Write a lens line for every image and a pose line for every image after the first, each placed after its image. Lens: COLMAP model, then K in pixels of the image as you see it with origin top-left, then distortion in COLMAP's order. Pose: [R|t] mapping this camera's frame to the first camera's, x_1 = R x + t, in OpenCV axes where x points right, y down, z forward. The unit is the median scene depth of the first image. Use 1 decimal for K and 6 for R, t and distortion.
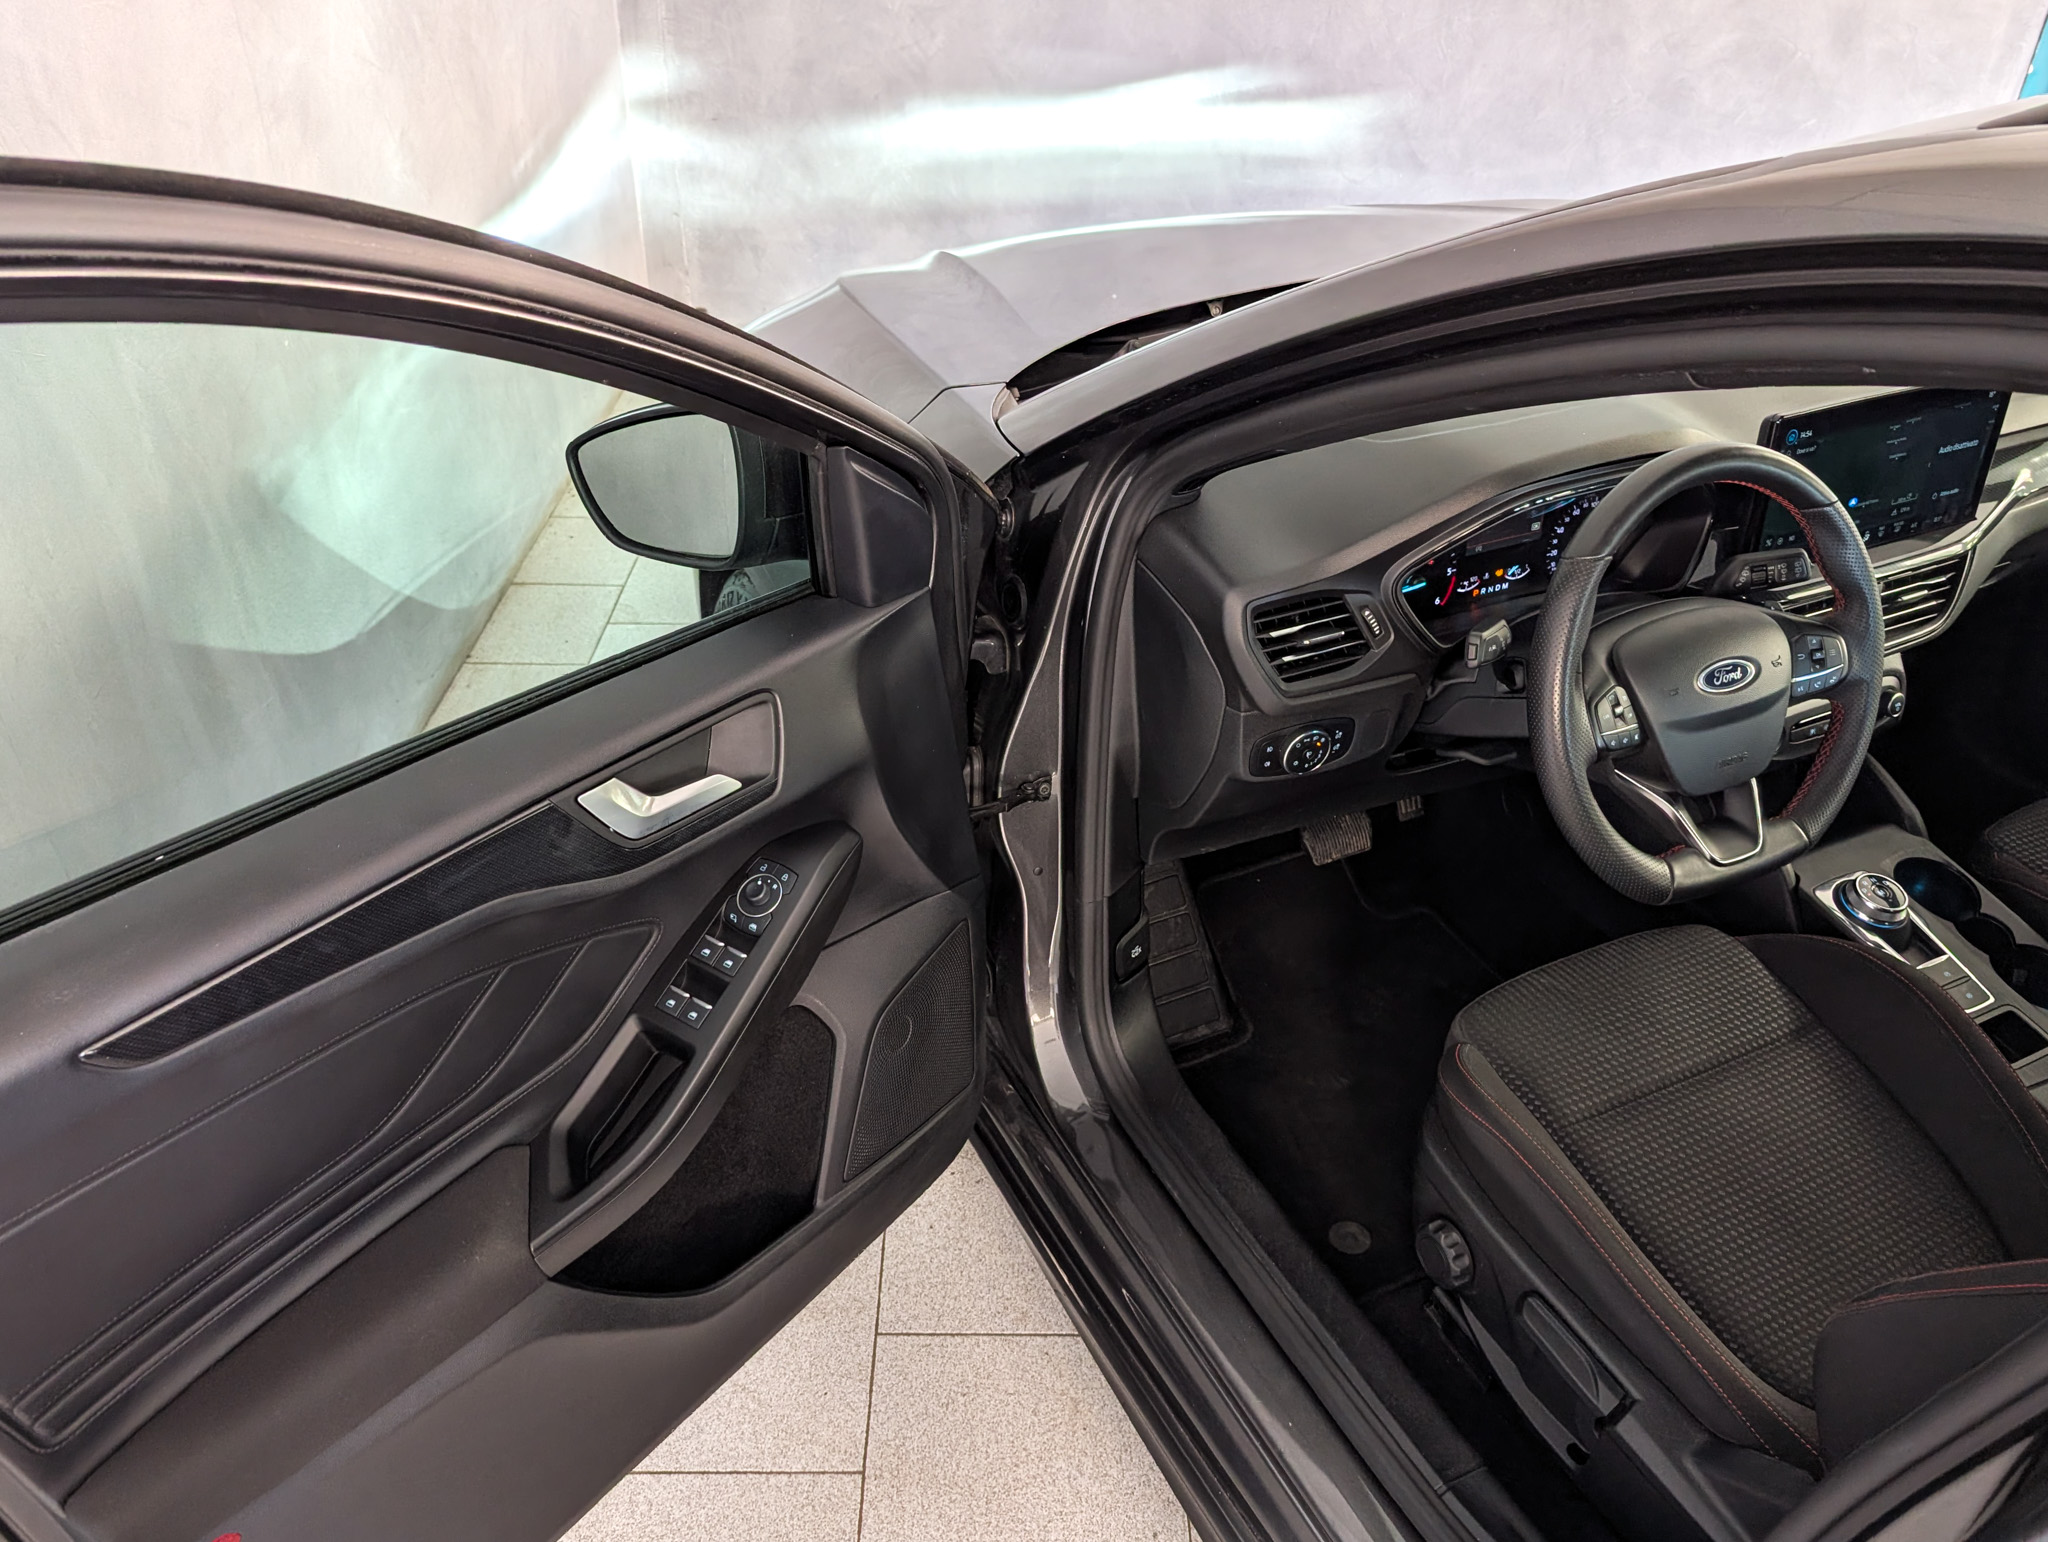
lens RADIAL K [[1524.4, 0, 1039.4], [0, 1524.4, 764.3], [0, 0, 1]] dist [0.002428, -0.003991]
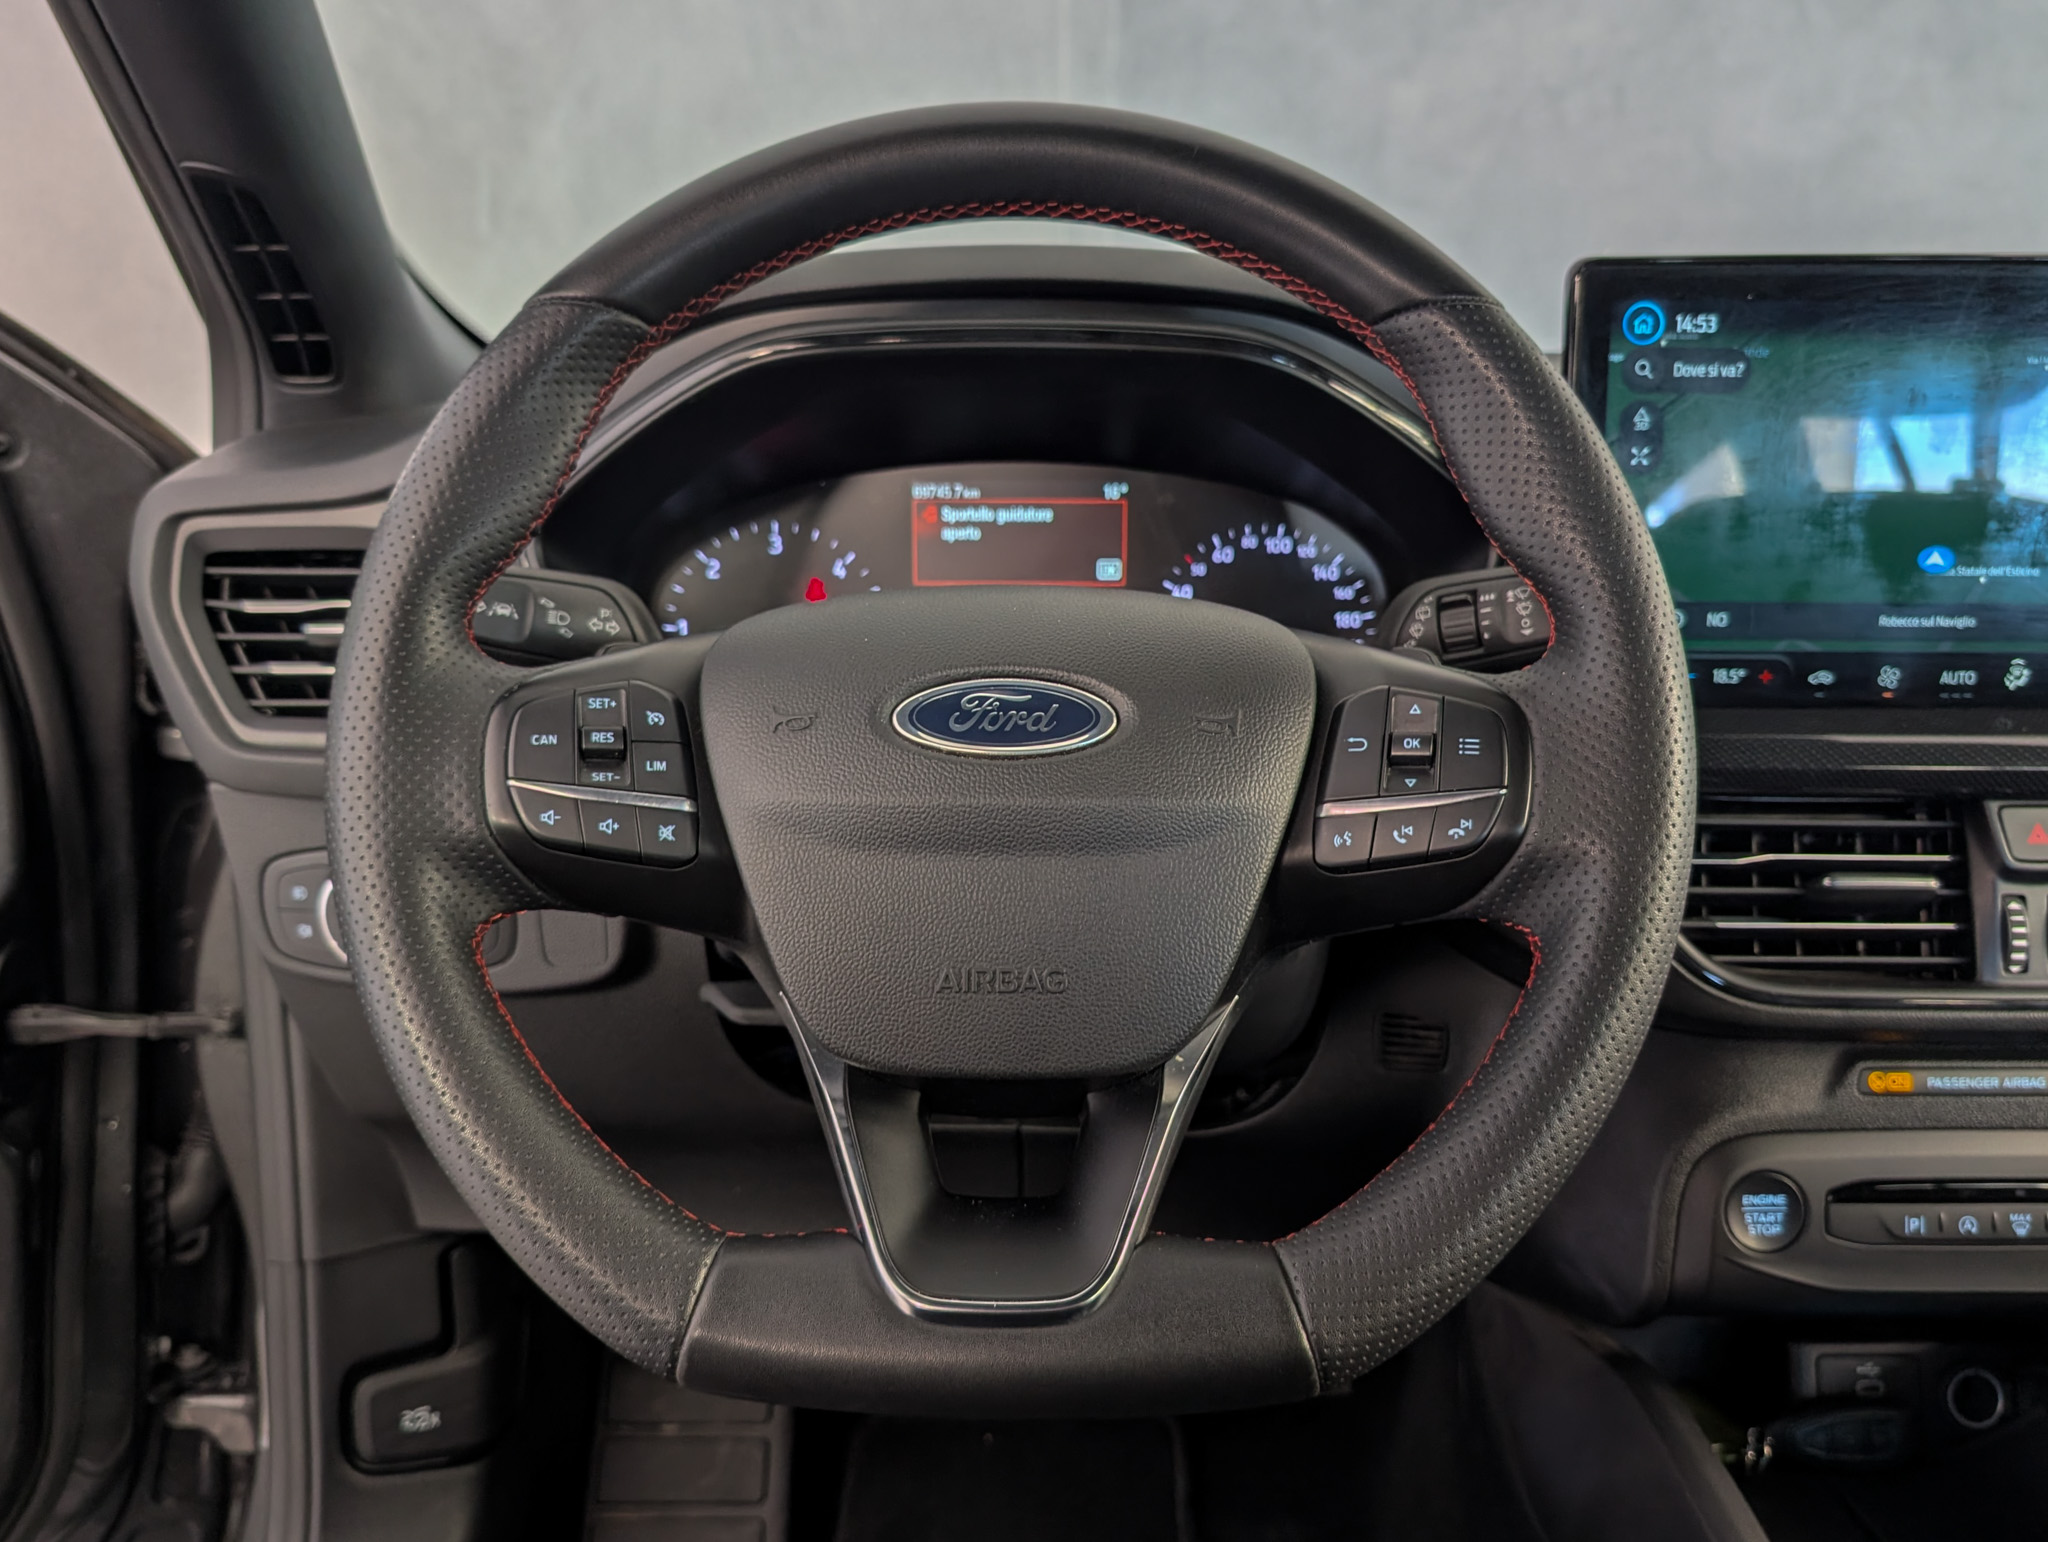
lens RADIAL K [[1695.3, 0, 1031.1], [0, 1695.3, 764.3], [0, 0, 1]] dist [0.004992, 0.001498]
pose [[0.892850, 0.080594, -0.443085, 0.550588], [-0.235715, 0.921963, -0.307284, 0.056781], [0.383743, 0.378800, 0.842171, 0.613442]]
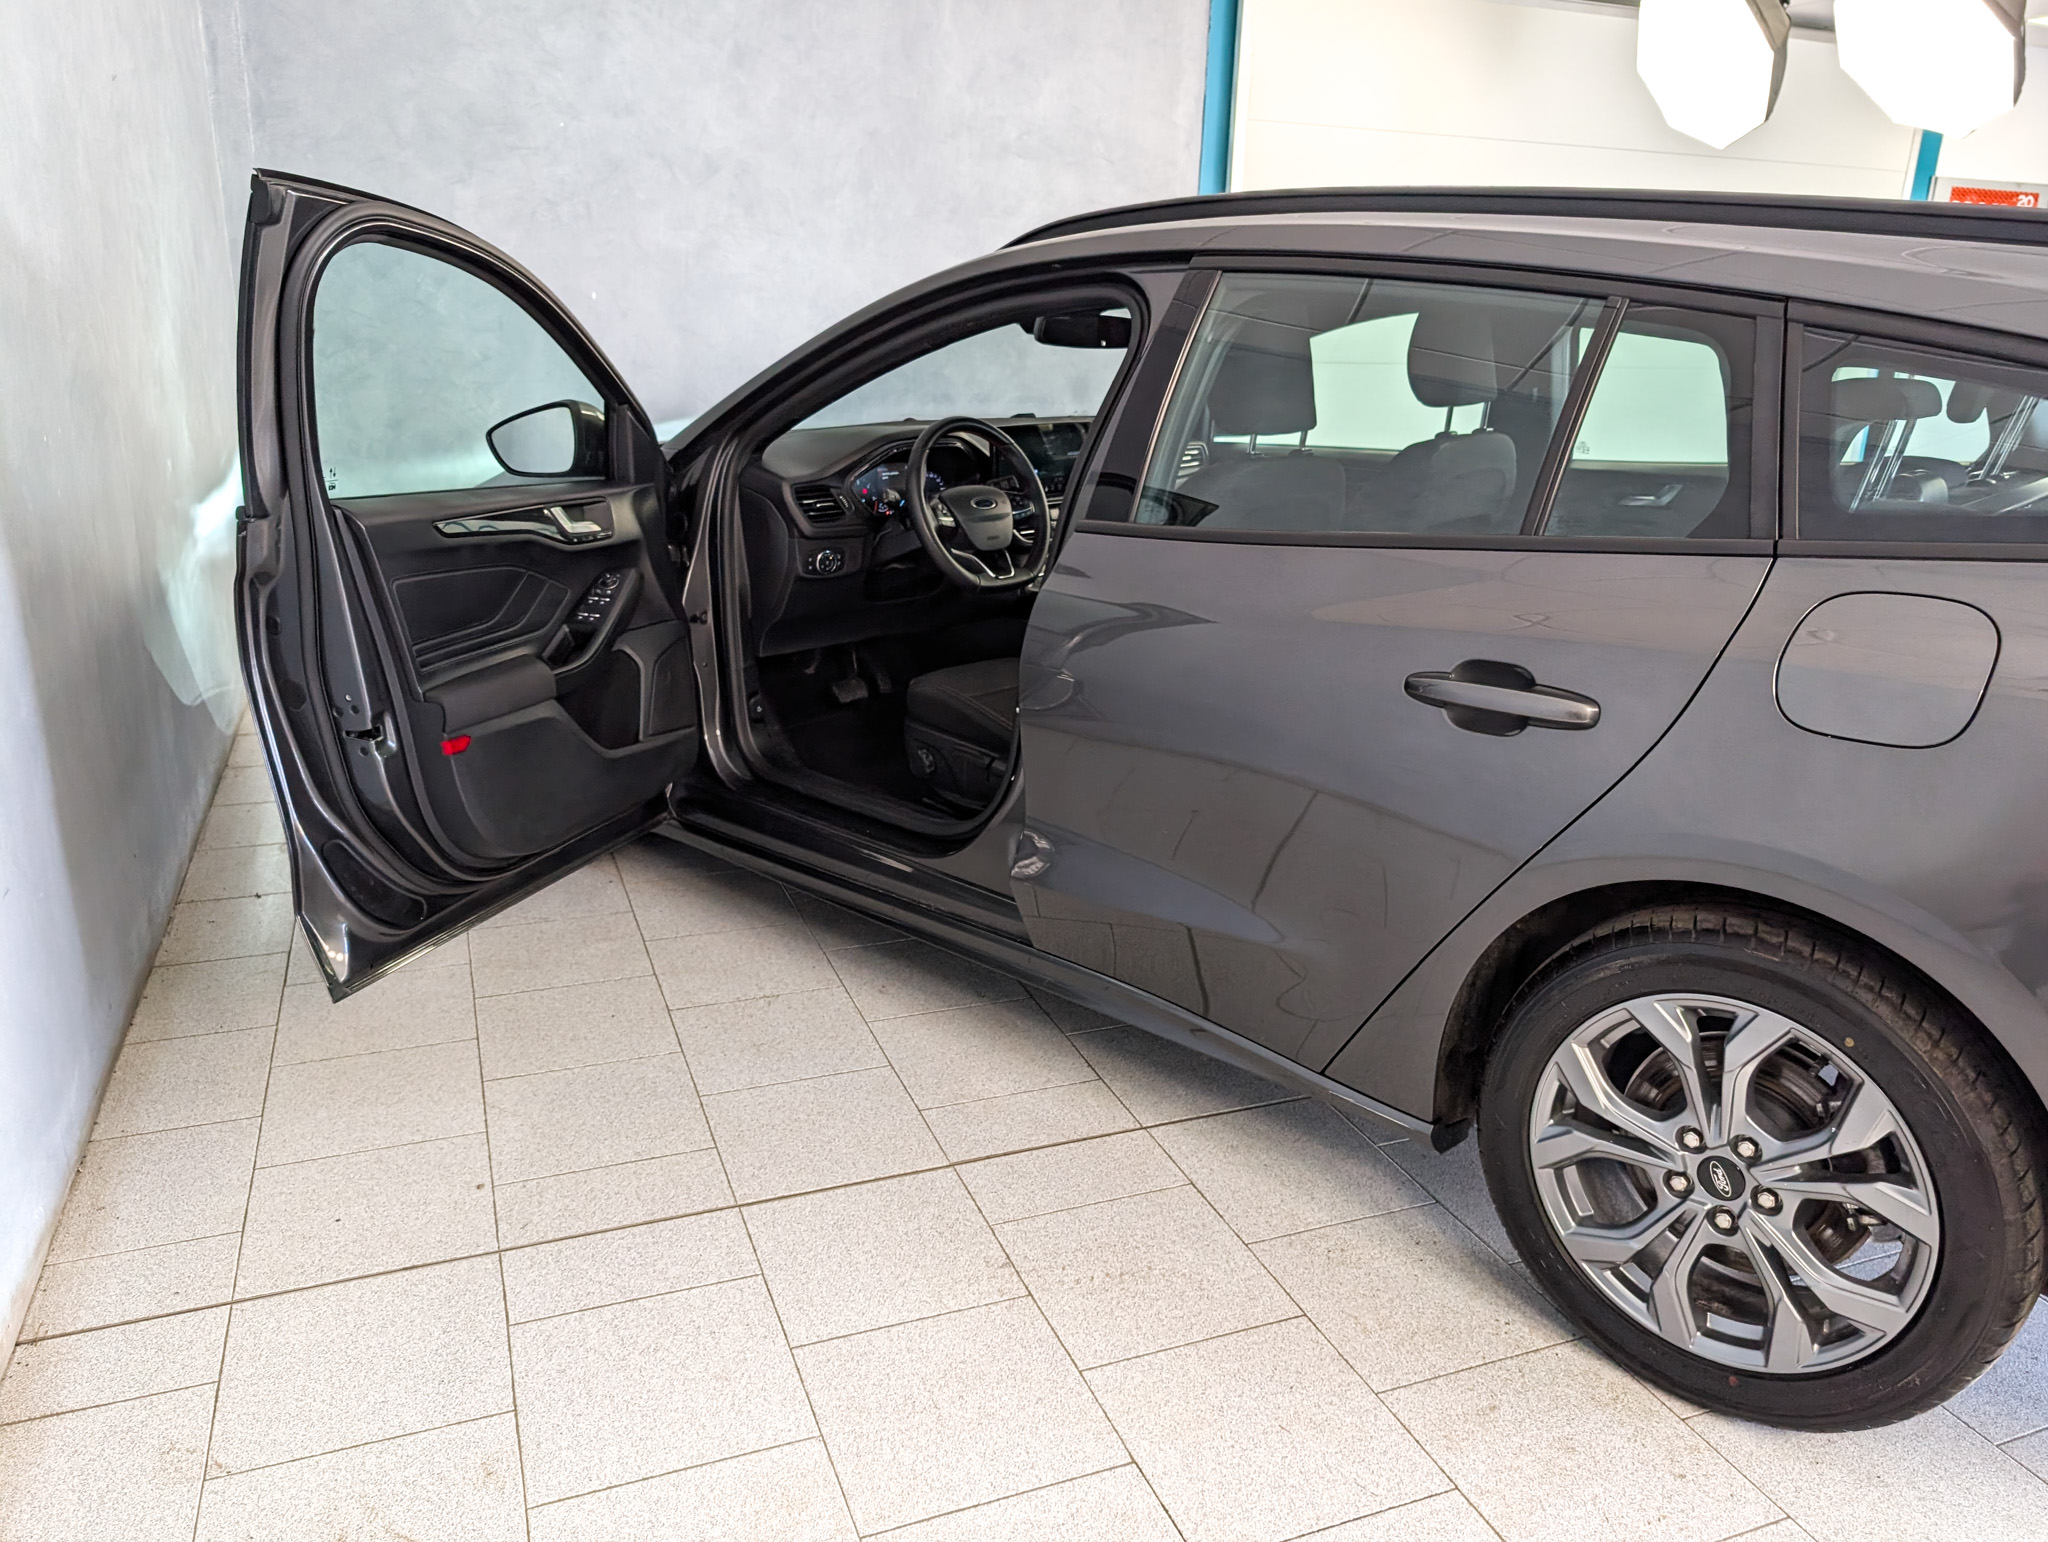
lens RADIAL K [[1502.6, 0, 1072.1], [0, 1502.6, 775.3], [0, 0, 1]] dist [-0.037117, 0.005106]
pose [[0.928196, -0.104291, 0.357177, -0.306837], [0.194563, 0.954268, -0.226976, 0.849120], [-0.317171, 0.280172, 0.906039, -1.026901]]
